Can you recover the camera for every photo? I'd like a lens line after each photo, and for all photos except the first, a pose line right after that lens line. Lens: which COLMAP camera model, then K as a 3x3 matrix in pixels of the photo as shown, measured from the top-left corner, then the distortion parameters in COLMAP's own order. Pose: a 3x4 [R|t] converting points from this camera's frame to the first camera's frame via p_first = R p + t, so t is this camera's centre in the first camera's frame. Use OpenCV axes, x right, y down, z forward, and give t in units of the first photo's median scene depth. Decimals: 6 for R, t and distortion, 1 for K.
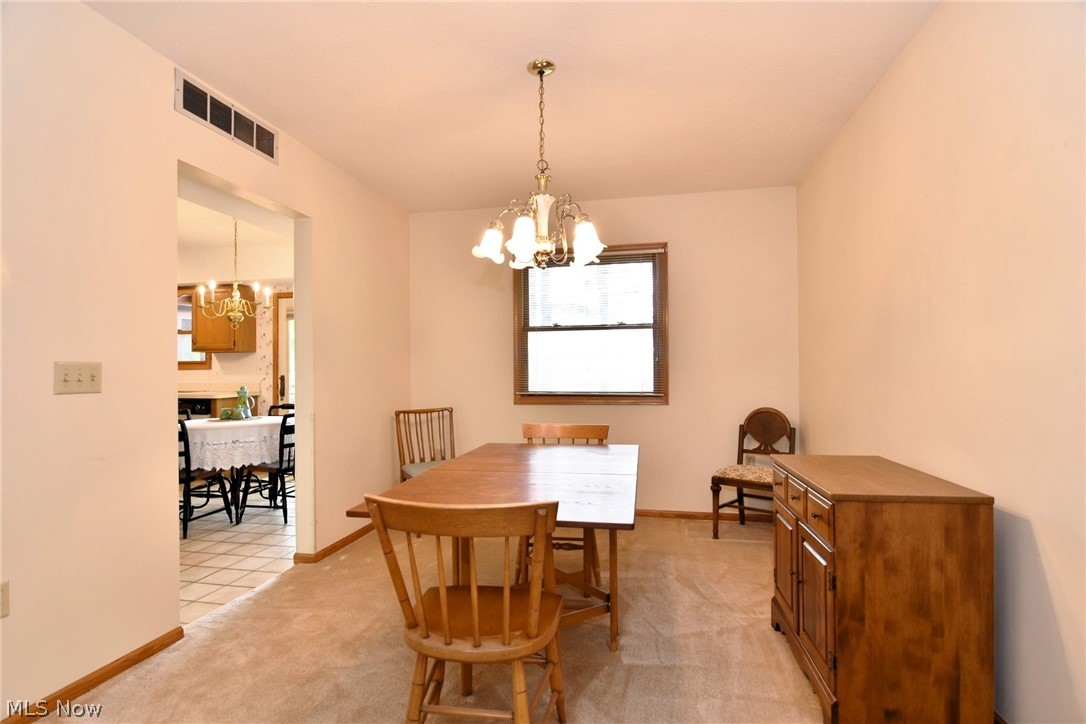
lens RADIAL K [[529.7, 0, 545.3], [0, 529.7, 363.9], [0, 0, 1]] dist [-0.010064, -0.002733]
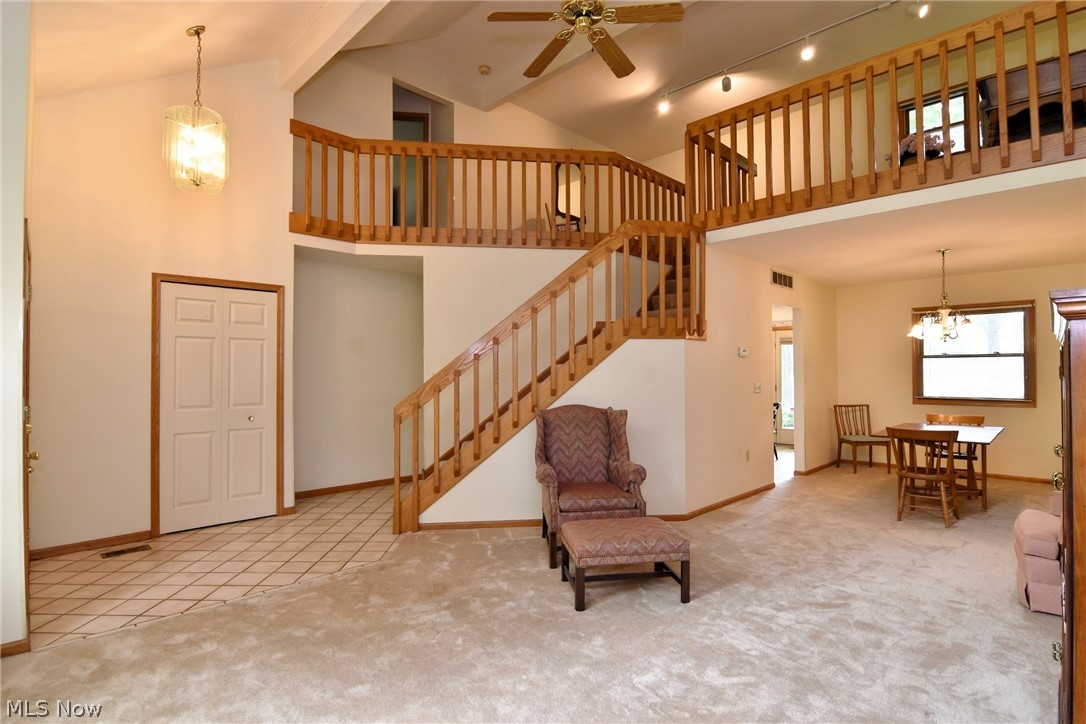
lens RADIAL K [[540.2, 0, 543.5], [0, 540.2, 365.1], [0, 0, 1]] dist [-0.012416, -0.000936]
pose [[0.831445, -0.001947, -0.555604, -0.112095], [0.004850, 0.999981, 0.003753, -0.070307], [0.555586, -0.005815, 0.831438, -1.311693]]
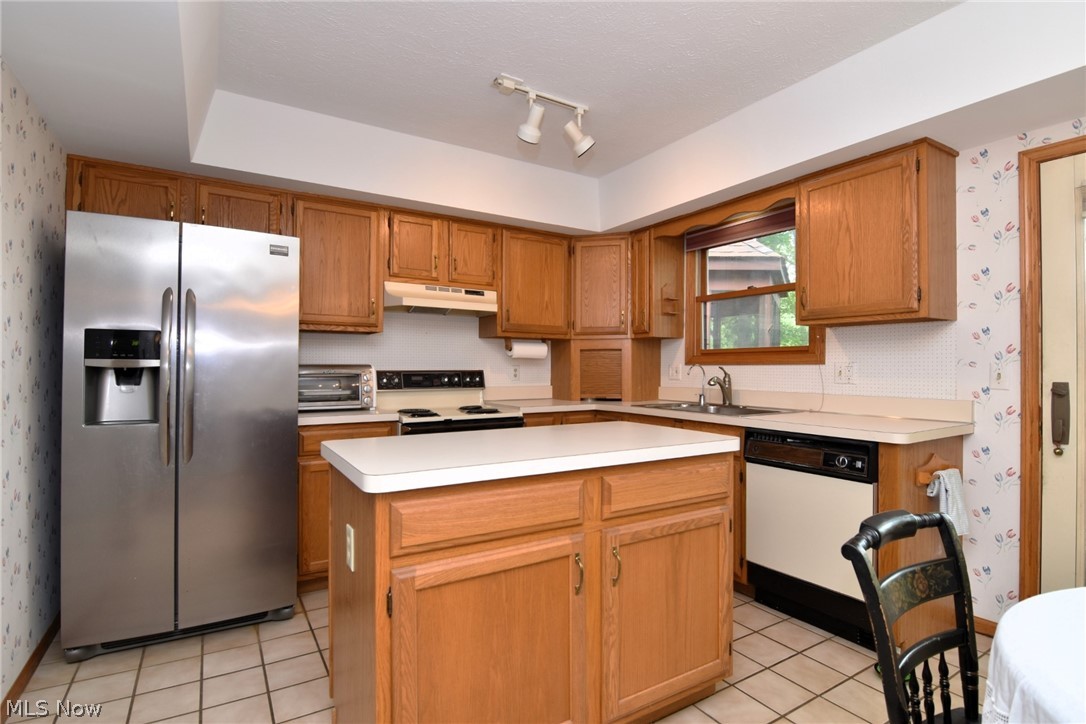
lens RADIAL K [[529.7, 0, 541.1], [0, 529.7, 363.3], [0, 0, 1]] dist [-0.010064, -0.002733]
pose [[0.677919, 0.006432, -0.735109, -0.472637], [-0.001123, 0.999970, 0.007713, 0.006905], [0.735136, -0.004403, 0.677906, 0.518229]]
